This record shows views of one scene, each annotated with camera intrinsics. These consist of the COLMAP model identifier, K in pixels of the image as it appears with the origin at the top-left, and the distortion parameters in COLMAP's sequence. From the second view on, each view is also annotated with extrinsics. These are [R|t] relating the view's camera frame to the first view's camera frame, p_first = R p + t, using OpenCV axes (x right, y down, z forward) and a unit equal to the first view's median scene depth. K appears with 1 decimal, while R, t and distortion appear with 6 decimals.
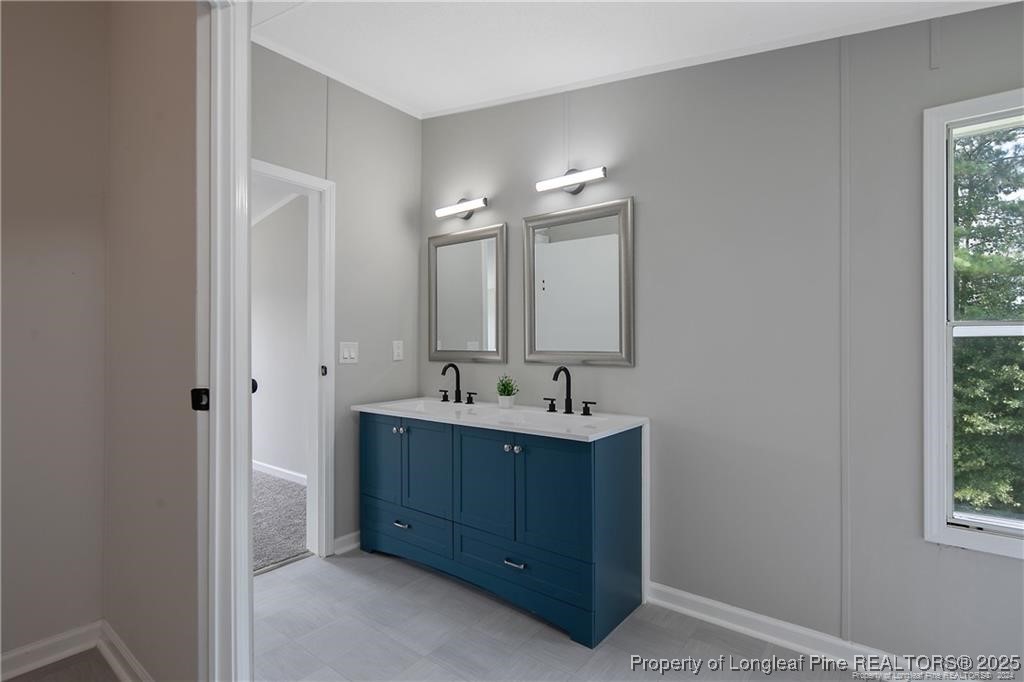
lens RADIAL K [[493.9, 0, 509.7], [0, 493.9, 338.4], [0, 0, 1]] dist [-0.000795, -0.000115]
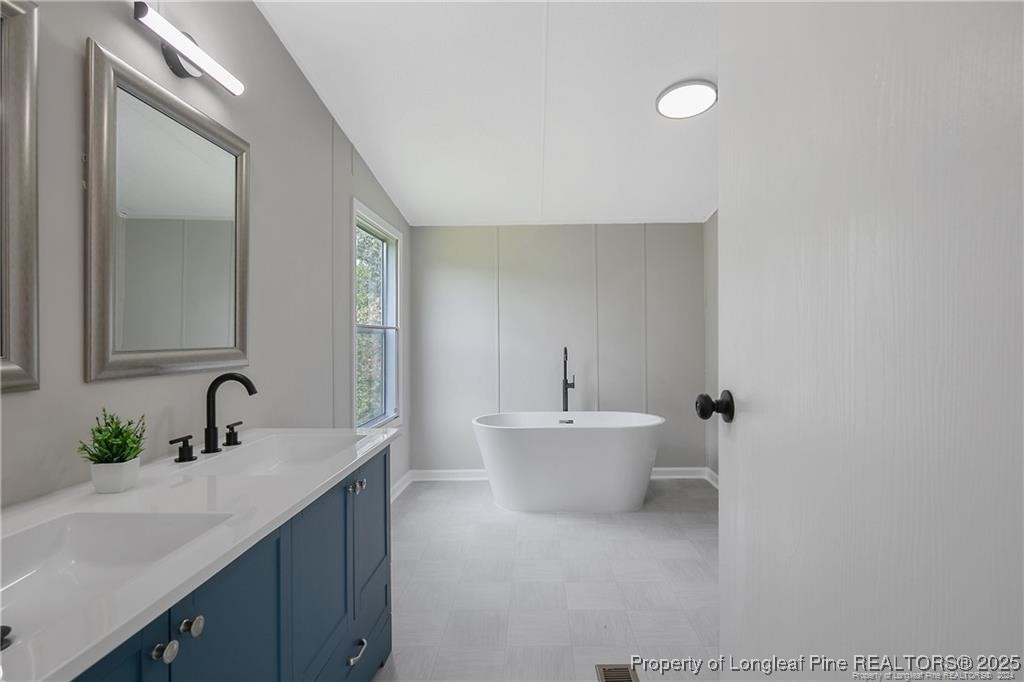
lens RADIAL K [[493.9, 0, 509.7], [0, 493.9, 338.4], [0, 0, 1]] dist [-0.000795, -0.000115]
pose [[-0.574016, 0.001669, 0.818842, -0.683415], [0.001523, 0.999998, -0.000971, -0.001636], [-0.818842, 0.000690, -0.574018, 1.051551]]
